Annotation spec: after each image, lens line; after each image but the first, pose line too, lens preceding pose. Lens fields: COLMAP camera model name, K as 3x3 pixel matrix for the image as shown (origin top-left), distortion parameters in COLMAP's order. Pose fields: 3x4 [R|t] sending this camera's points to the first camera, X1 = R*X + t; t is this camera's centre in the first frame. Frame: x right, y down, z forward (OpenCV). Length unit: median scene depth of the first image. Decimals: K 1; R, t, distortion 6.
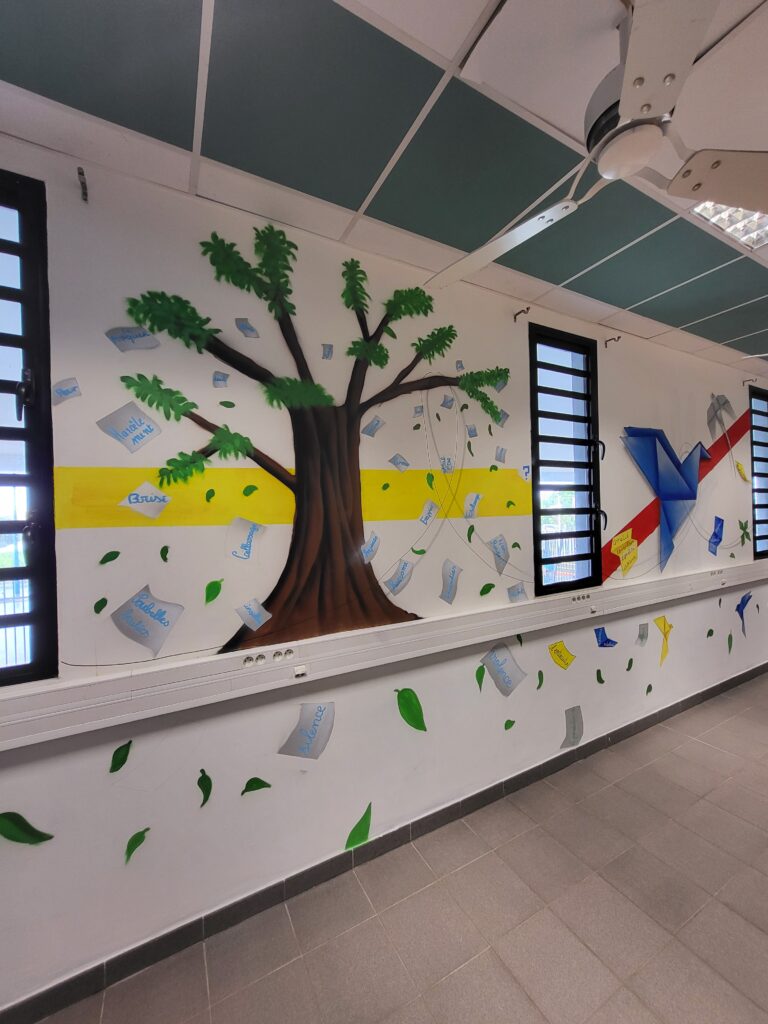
lens RADIAL K [[408.6, 0, 386.2], [0, 408.6, 519.6], [0, 0, 1]] dist [-0.010520, 0.000332]
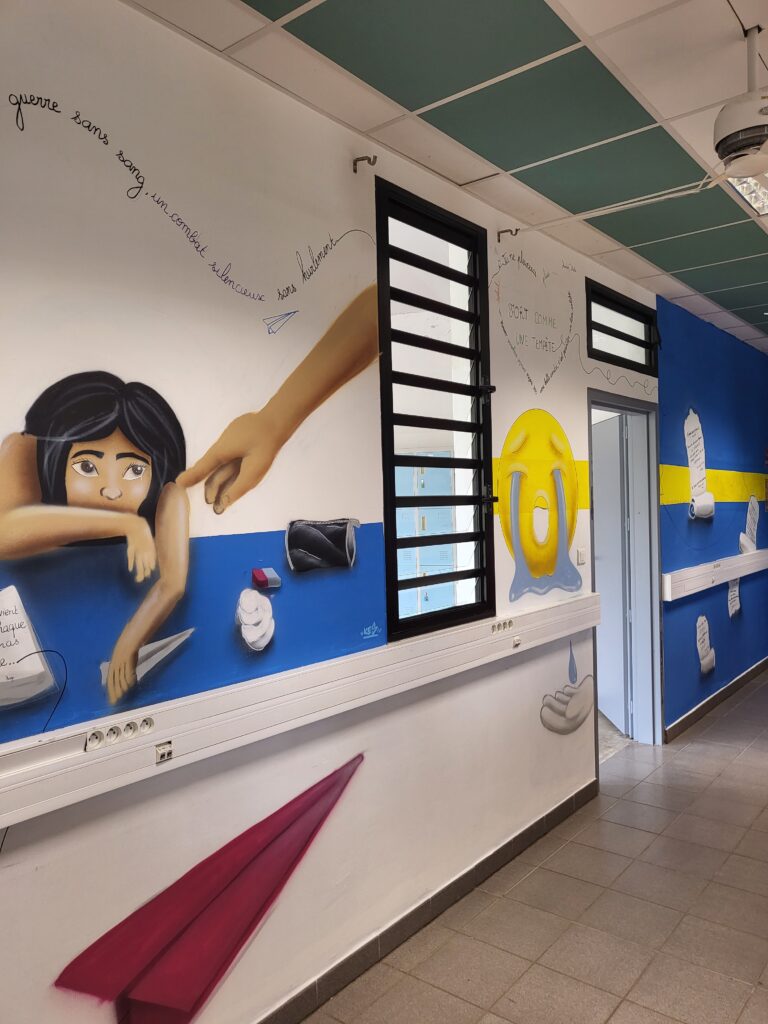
lens RADIAL K [[767.2, 0, 384.0], [0, 767.2, 512.0], [0, 0, 1]] dist [0.016621, 0.008523]
pose [[0.924216, 0.005027, 0.381836, -0.090127], [-0.004676, 0.999987, -0.001846, 0.003032], [-0.381840, -0.000079, 0.924228, -0.049572]]
